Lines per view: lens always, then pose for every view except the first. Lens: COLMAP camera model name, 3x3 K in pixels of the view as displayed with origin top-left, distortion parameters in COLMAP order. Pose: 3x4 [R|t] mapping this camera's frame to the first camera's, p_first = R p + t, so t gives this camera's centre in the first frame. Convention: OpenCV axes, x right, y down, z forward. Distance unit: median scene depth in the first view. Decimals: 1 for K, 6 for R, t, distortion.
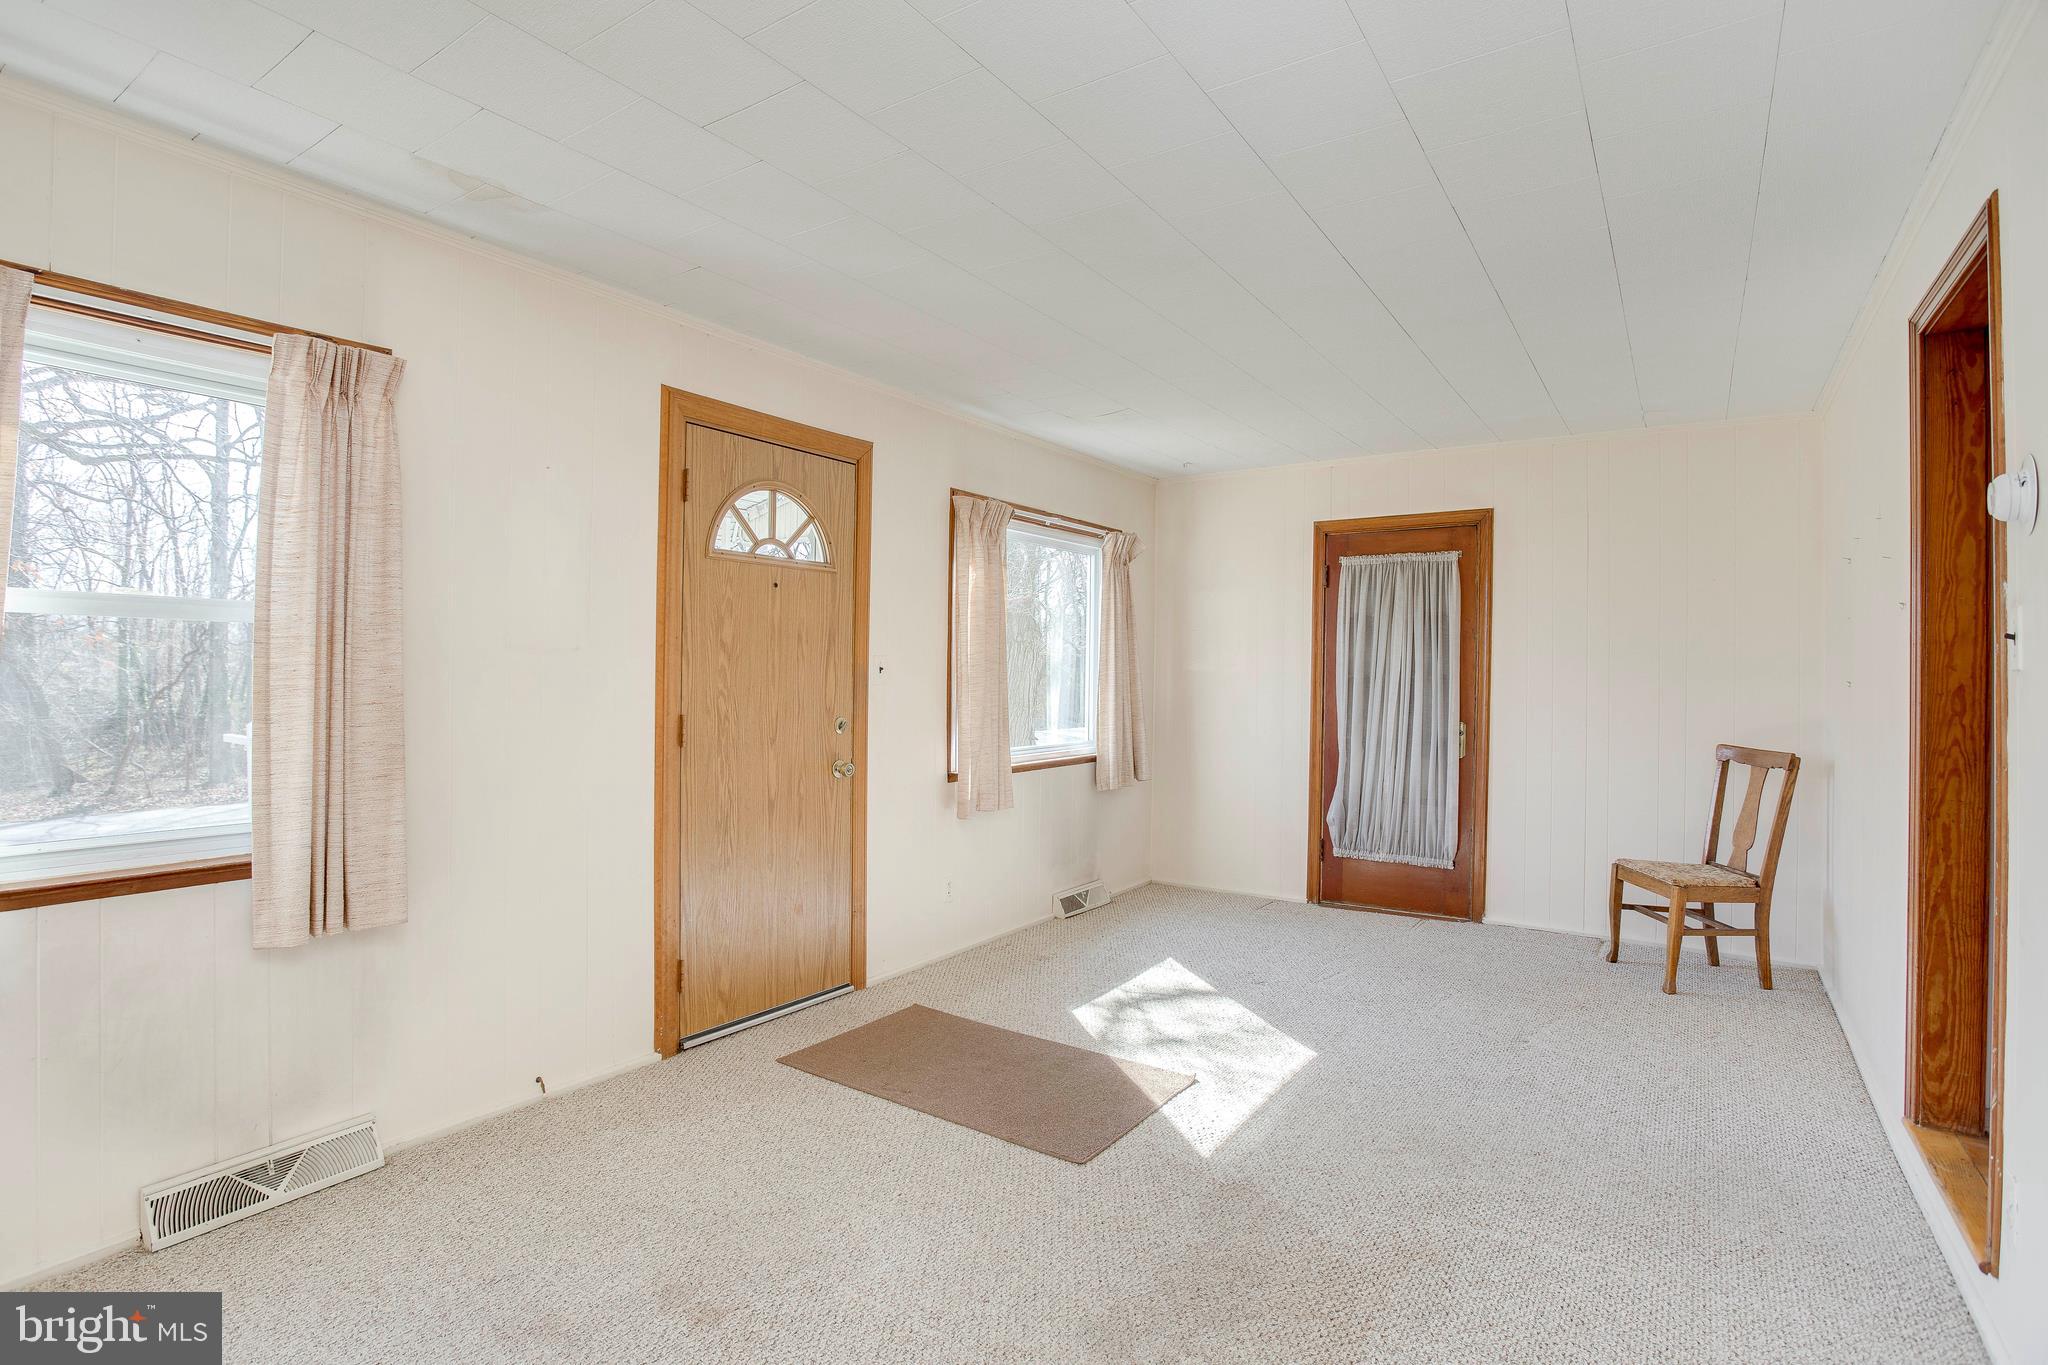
lens RADIAL K [[1009.7, 0, 1006.9], [0, 1009.7, 670.7], [0, 0, 1]] dist [-0.067399, 0.026700]
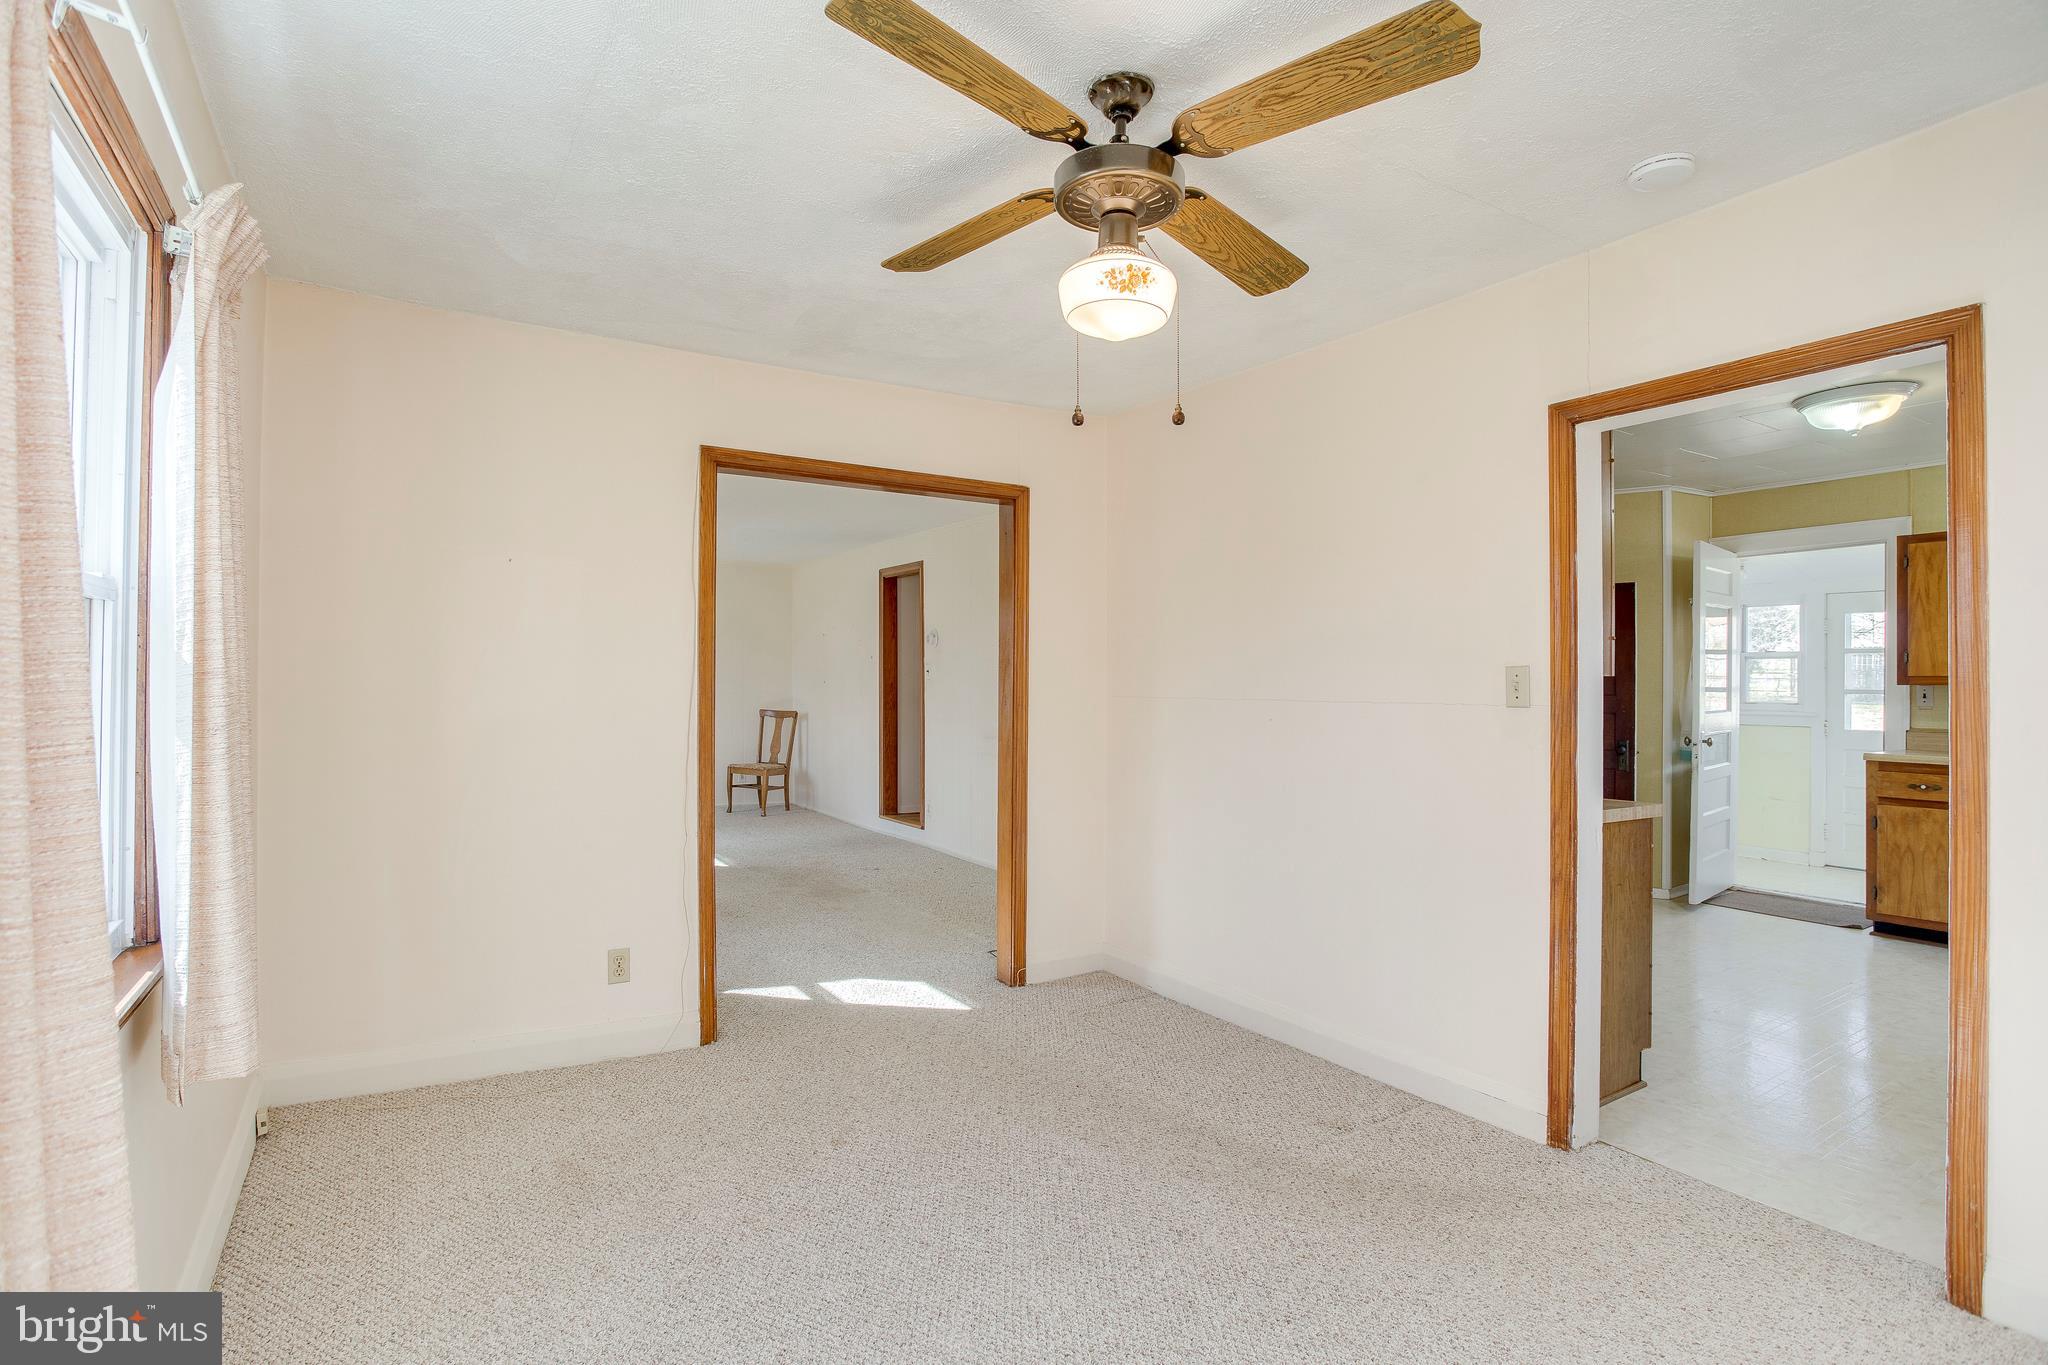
lens RADIAL K [[1009.7, 0, 1006.9], [0, 1009.7, 670.7], [0, 0, 1]] dist [-0.067399, 0.026700]
pose [[0.400497, 0.000295, 0.916298, -1.226533], [-0.002503, 0.999997, 0.000772, -0.017335], [-0.916295, -0.002603, 0.400496, -0.457047]]
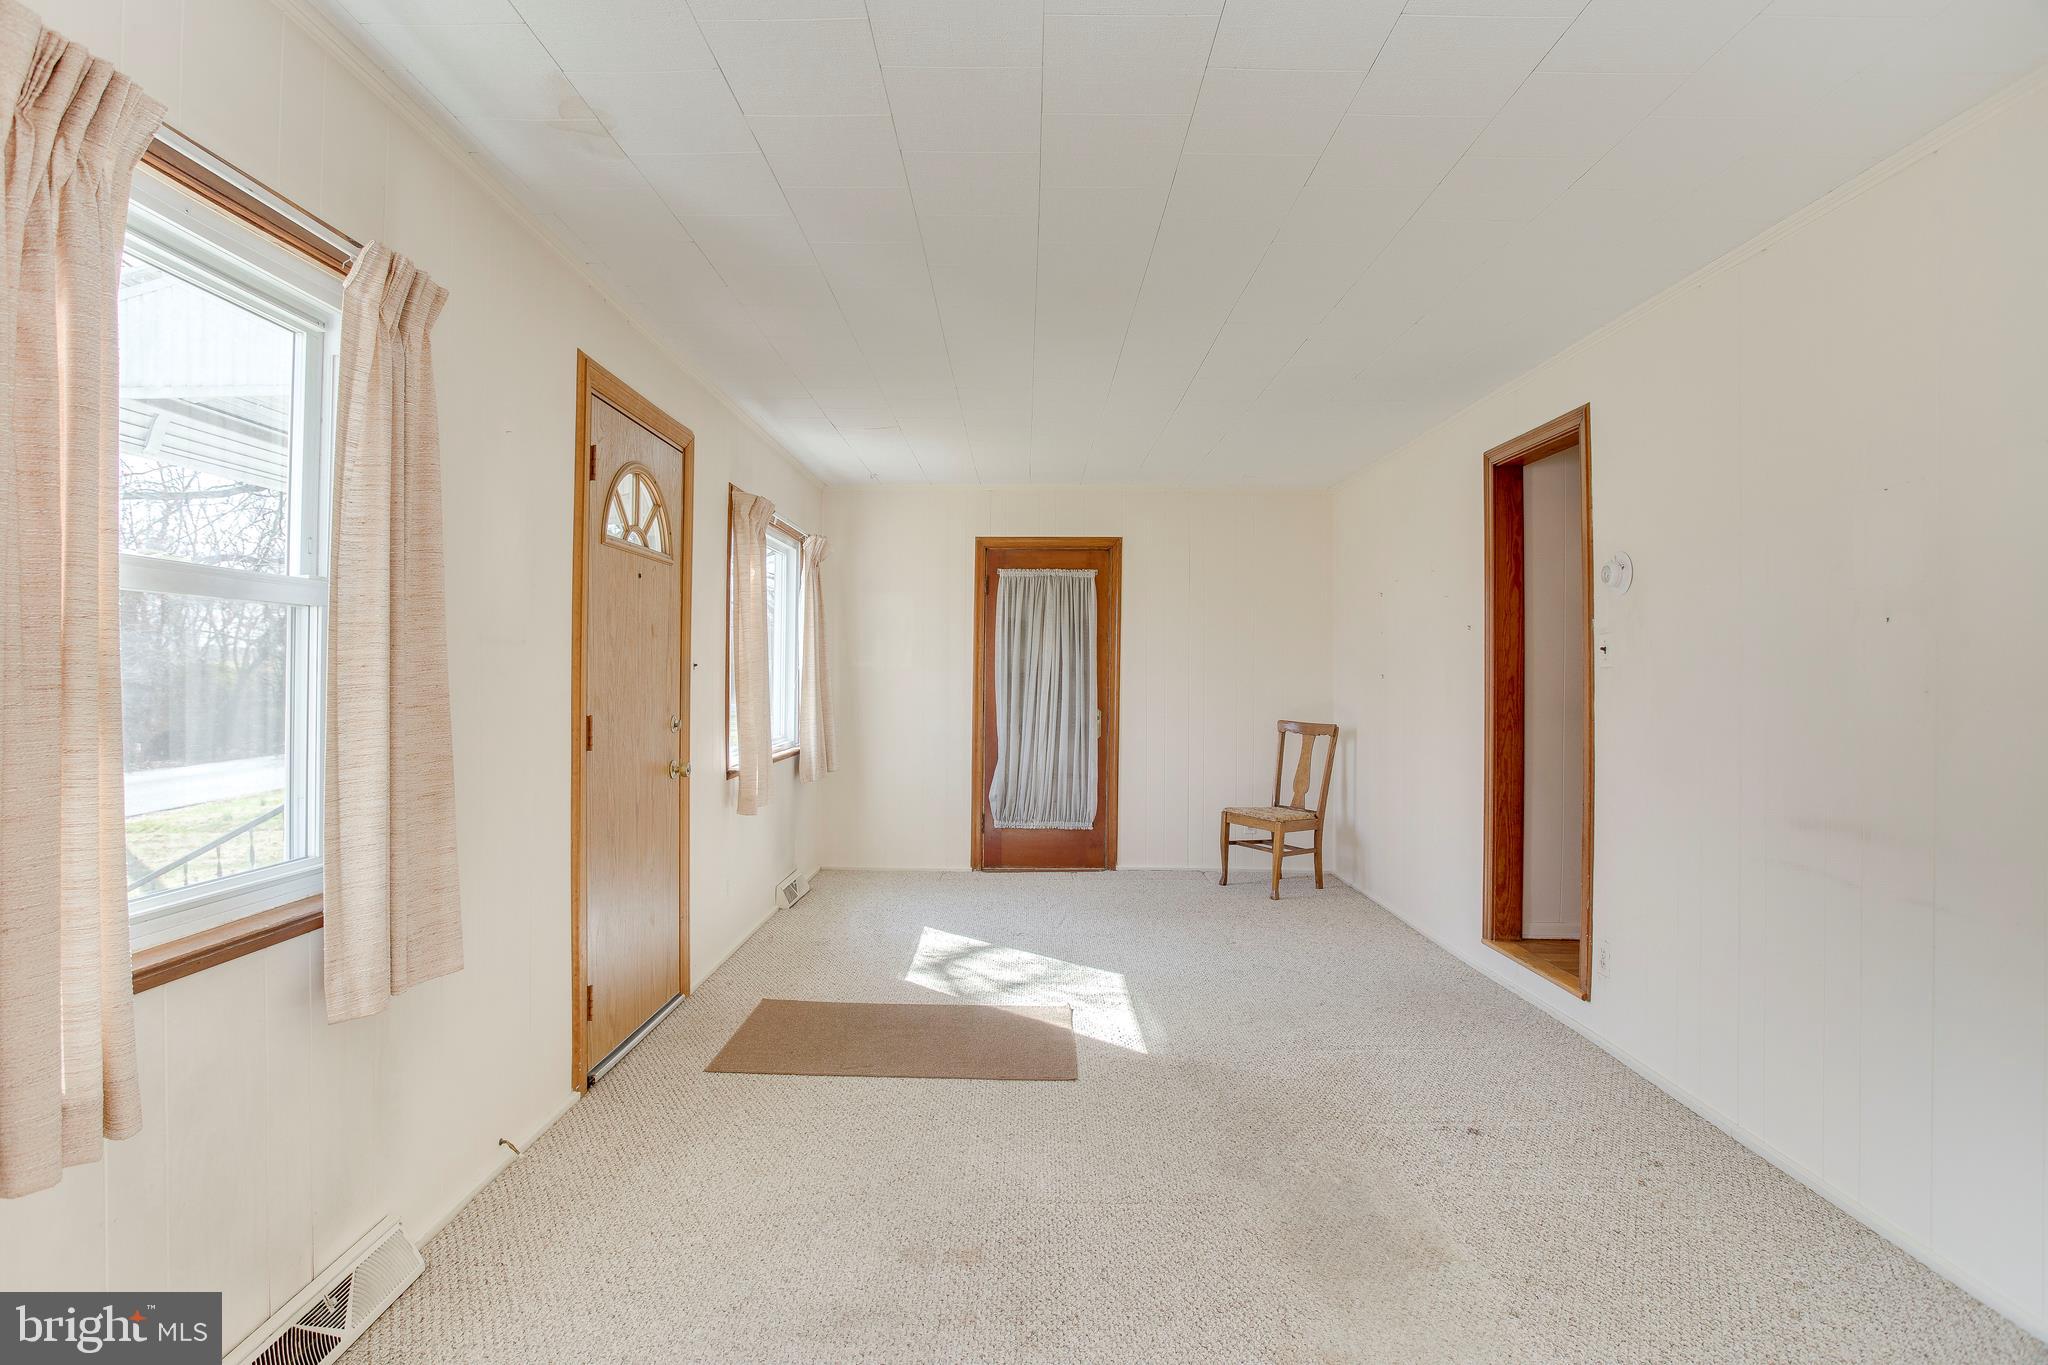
lens RADIAL K [[1026.1, 0, 1017.4], [0, 1026.1, 673.7], [0, 0, 1]] dist [-0.027449, 0.001376]
pose [[0.823925, -0.002930, 0.566691, -0.434034], [-0.000650, 0.999981, 0.006115, 0.000290], [-0.566698, -0.005407, 0.823908, 0.014504]]
